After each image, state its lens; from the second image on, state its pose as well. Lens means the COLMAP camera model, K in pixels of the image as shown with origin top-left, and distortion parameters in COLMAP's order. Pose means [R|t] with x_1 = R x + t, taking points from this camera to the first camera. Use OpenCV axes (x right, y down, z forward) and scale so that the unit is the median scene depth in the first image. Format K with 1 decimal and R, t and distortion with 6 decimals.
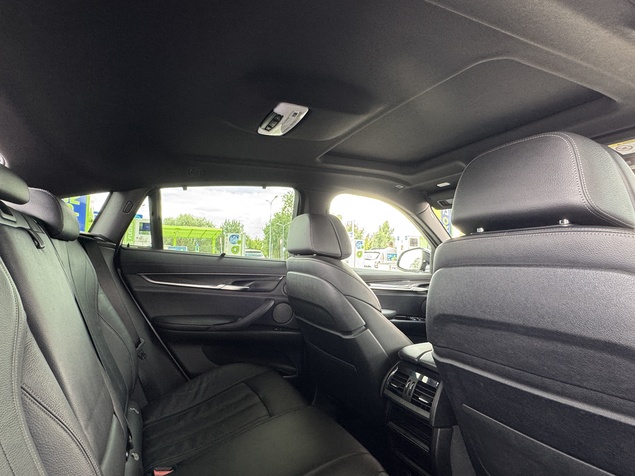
lens RADIAL K [[342.2, 0, 317.5], [0, 342.2, 238.0], [0, 0, 1]] dist [-0.000930, 0.000240]
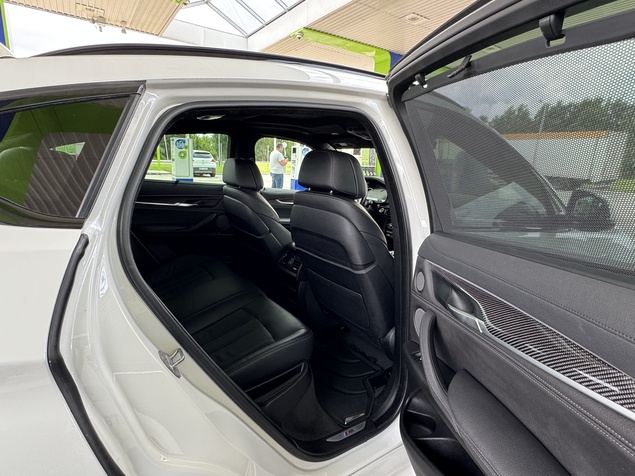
lens RADIAL K [[342.2, 0, 317.5], [0, 342.2, 238.0], [0, 0, 1]] dist [-0.000930, 0.000240]
pose [[0.991003, -0.005681, 0.133721, 0.118263], [-0.032392, 0.959217, 0.280810, -0.156312], [-0.129862, -0.282615, 0.950402, -0.526896]]
